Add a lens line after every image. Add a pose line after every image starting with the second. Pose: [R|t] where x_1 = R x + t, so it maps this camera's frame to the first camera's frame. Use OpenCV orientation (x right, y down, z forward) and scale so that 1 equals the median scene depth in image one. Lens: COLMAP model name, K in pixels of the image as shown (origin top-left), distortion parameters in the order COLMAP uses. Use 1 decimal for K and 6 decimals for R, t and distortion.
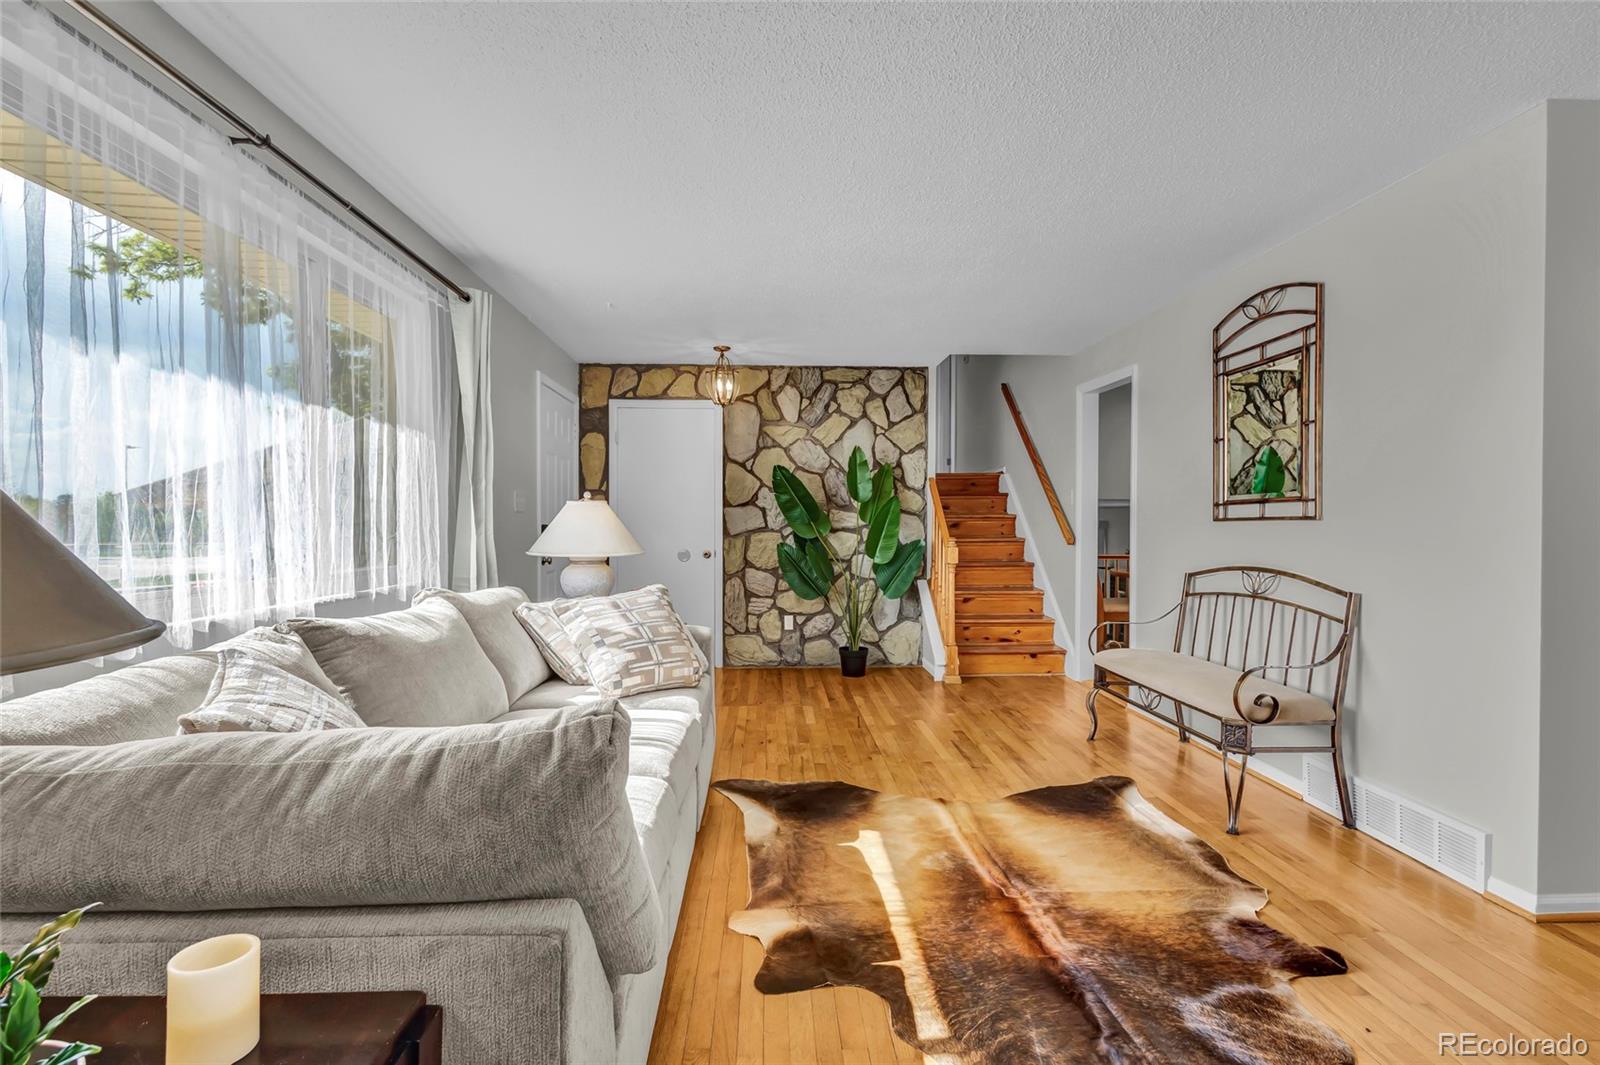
lens RADIAL K [[752.8, 0, 802.9], [0, 752.8, 526.3], [0, 0, 1]] dist [0.007071, 0.002266]
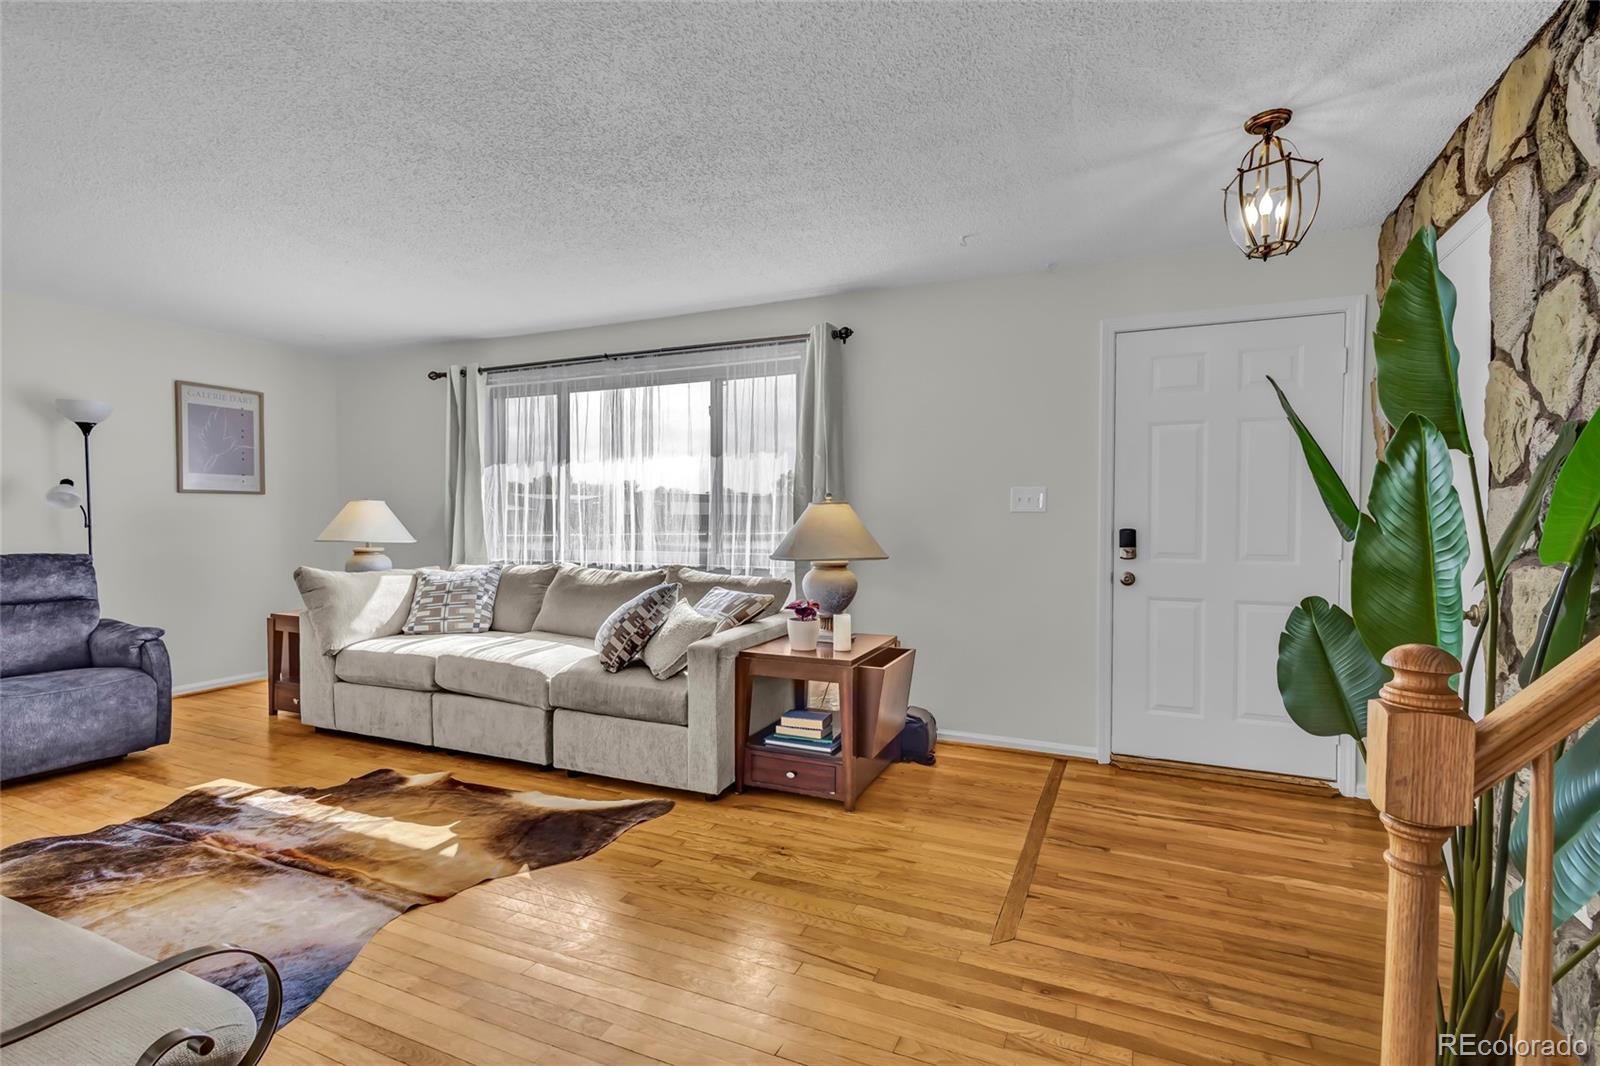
lens RADIAL K [[752.8, 0, 790.9], [0, 752.8, 541.3], [0, 0, 1]] dist [0.007071, 0.002266]
pose [[-0.454917, 0.033185, -0.889916, 0.368212], [-0.003209, 0.999238, 0.038902, -0.014816], [0.890528, 0.020552, -0.454463, 0.880286]]
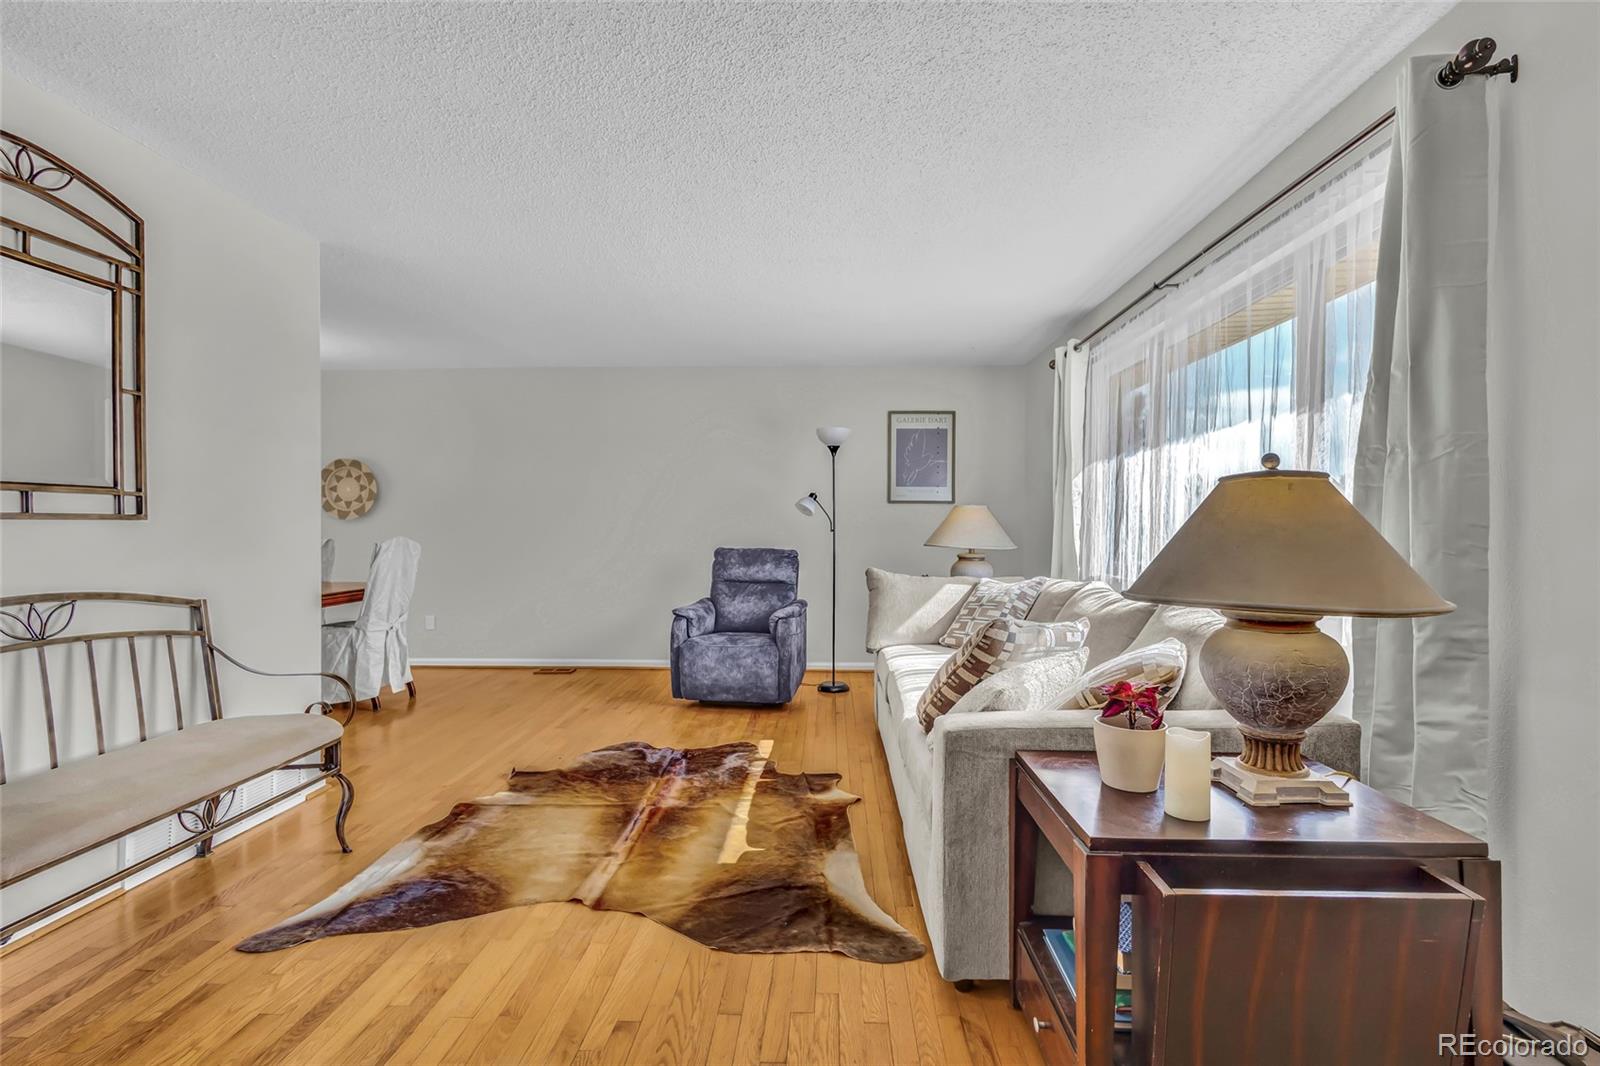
lens RADIAL K [[752.8, 0, 809.4], [0, 752.8, 542.9], [0, 0, 1]] dist [0.007071, 0.002266]
pose [[-0.996686, -0.005526, 0.081159, -0.041580], [-0.003857, 0.999778, 0.020699, -0.001914], [-0.081255, 0.020318, -0.996486, 0.906347]]
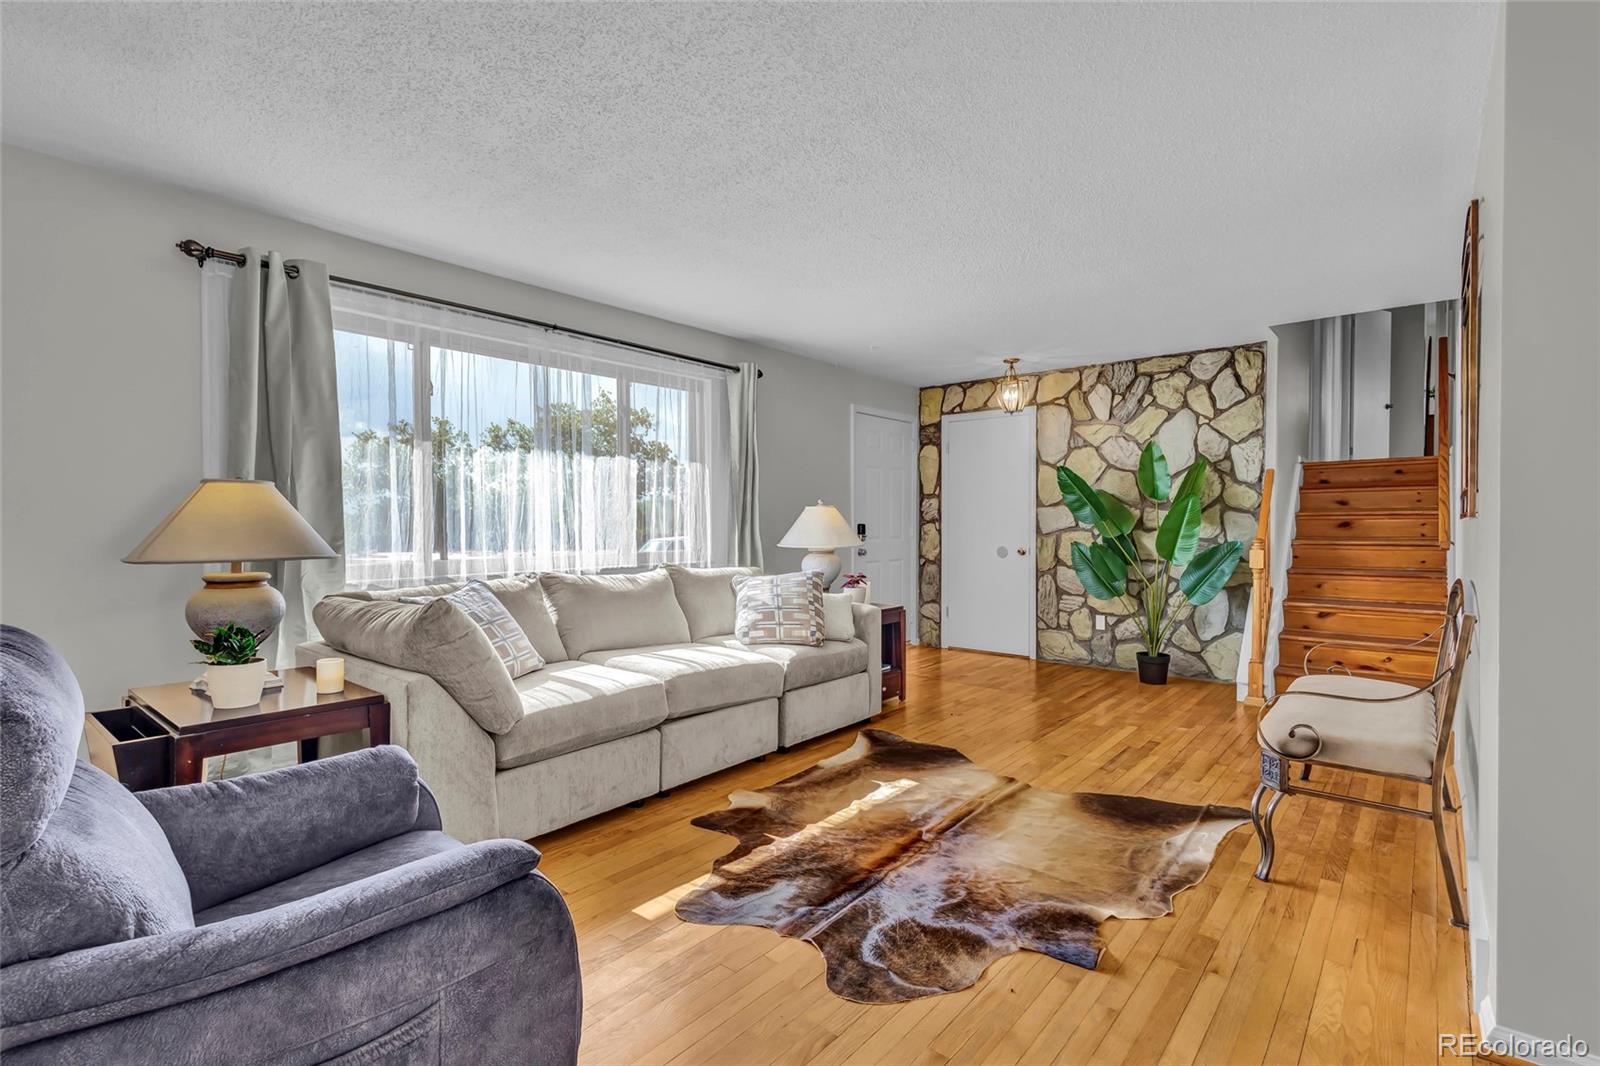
lens RADIAL K [[752.8, 0, 802.5], [0, 752.8, 529.6], [0, 0, 1]] dist [0.007071, 0.002266]
pose [[0.737872, 0.004778, -0.674924, 0.367030], [-0.000952, 0.999981, 0.006039, -0.000316], [0.674940, -0.003813, 0.737862, 0.001324]]
